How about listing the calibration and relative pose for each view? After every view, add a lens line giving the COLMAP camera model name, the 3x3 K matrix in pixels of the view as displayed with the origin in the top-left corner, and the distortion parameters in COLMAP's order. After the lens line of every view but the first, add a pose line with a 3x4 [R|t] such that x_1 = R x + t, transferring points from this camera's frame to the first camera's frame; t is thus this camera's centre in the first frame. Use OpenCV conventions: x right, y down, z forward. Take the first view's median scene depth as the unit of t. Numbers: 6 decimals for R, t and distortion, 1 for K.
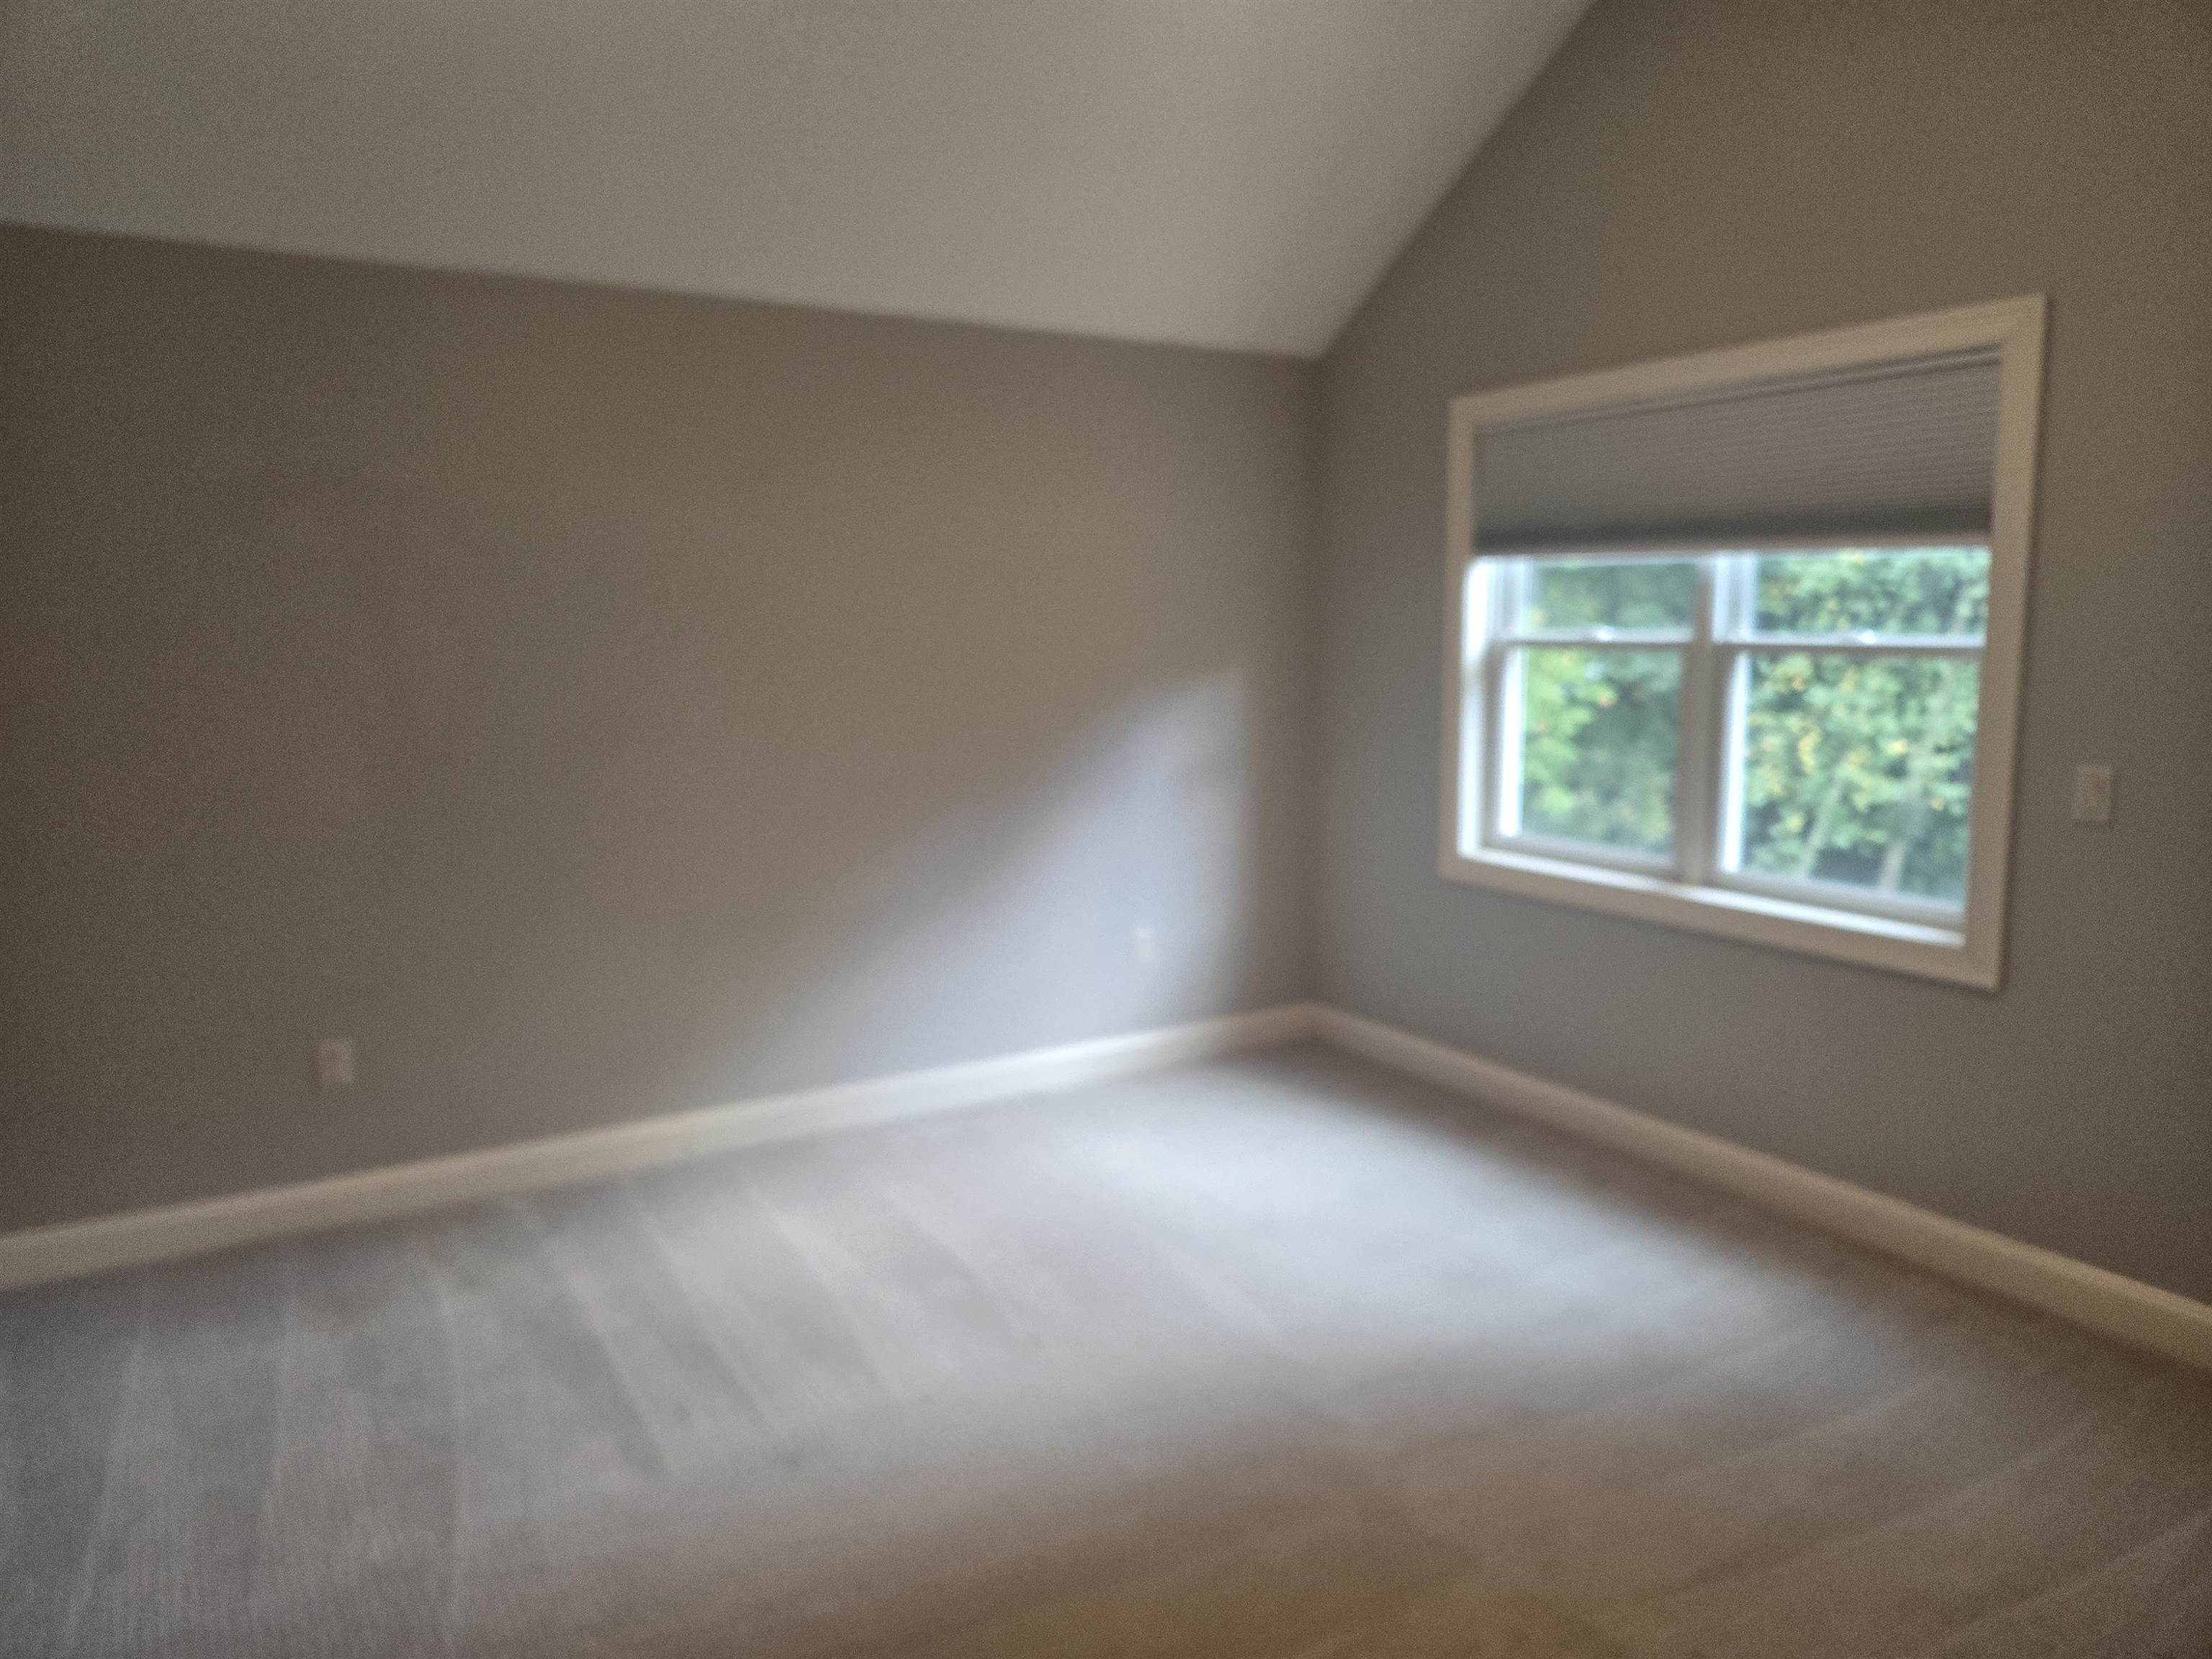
lens RADIAL K [[1477.5, 0, 1109.8], [0, 1477.5, 813.6], [0, 0, 1]] dist [0.076783, -0.062300]
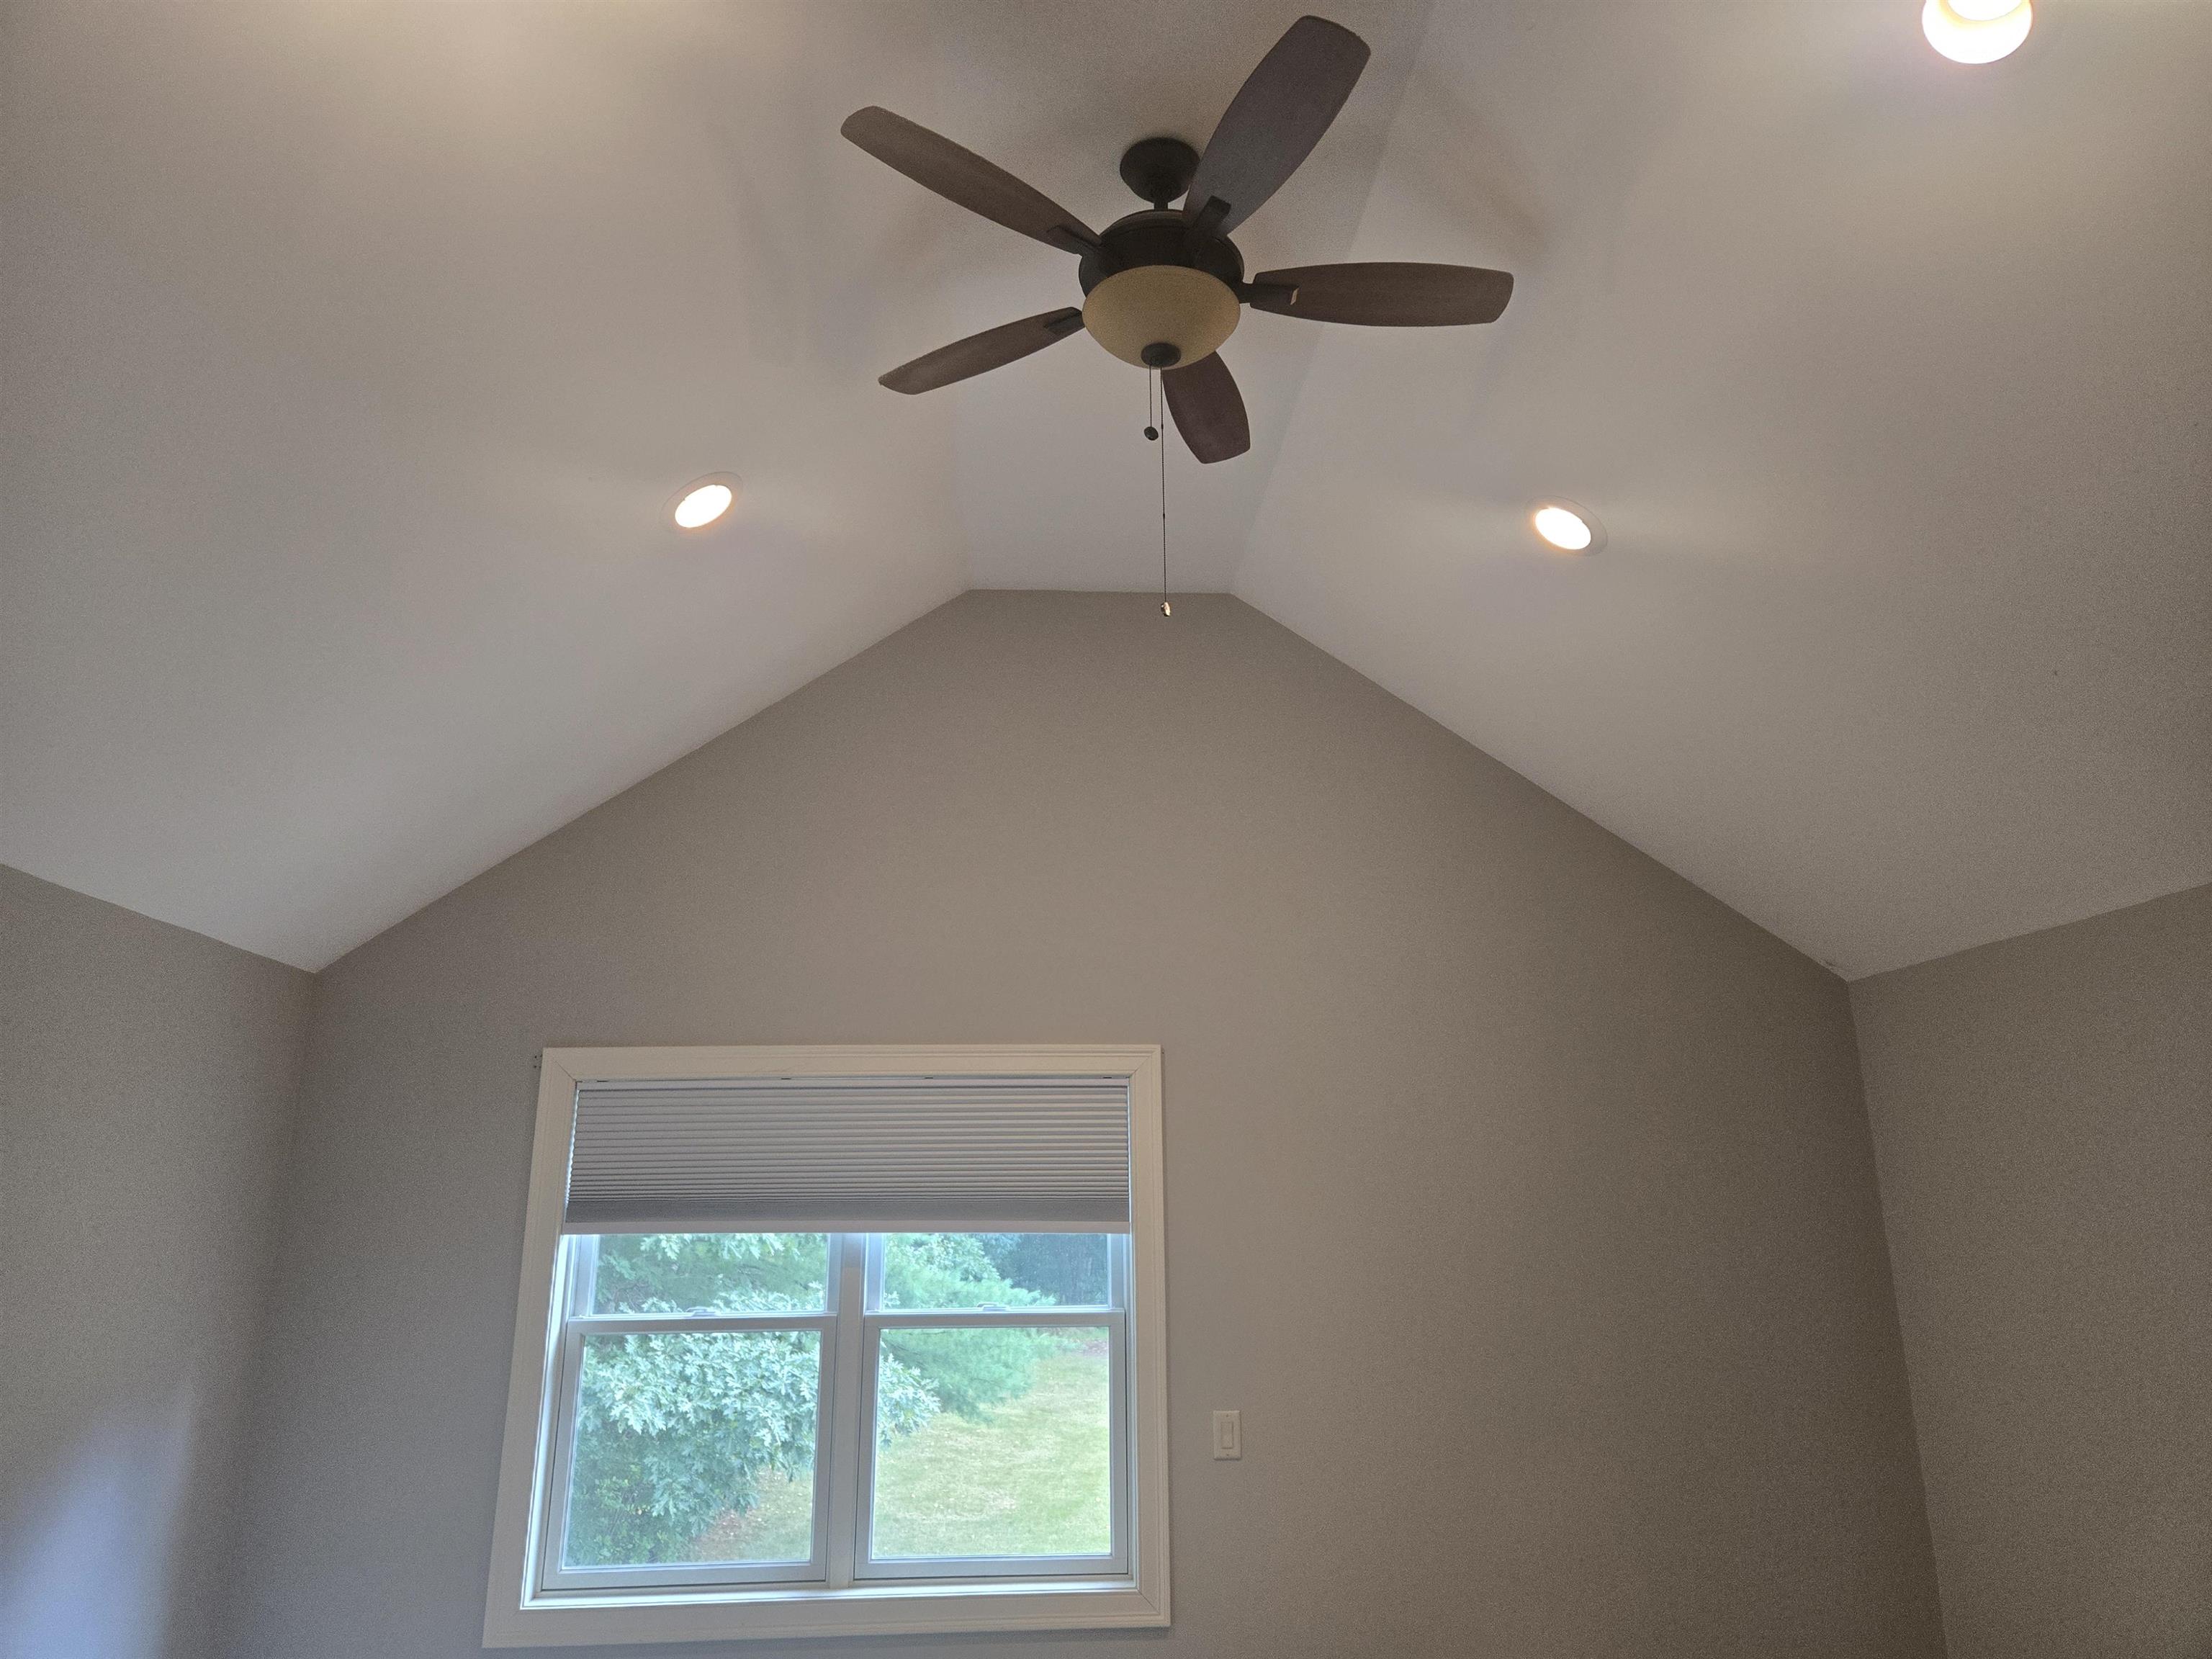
lens RADIAL K [[1477.5, 0, 1109.8], [0, 1477.5, 813.6], [0, 0, 1]] dist [0.076783, -0.062300]
pose [[0.471284, 0.266473, 0.840764, -0.559466], [0.129094, 0.922159, -0.364633, -0.044558], [-0.872483, 0.280383, 0.400199, 0.399194]]
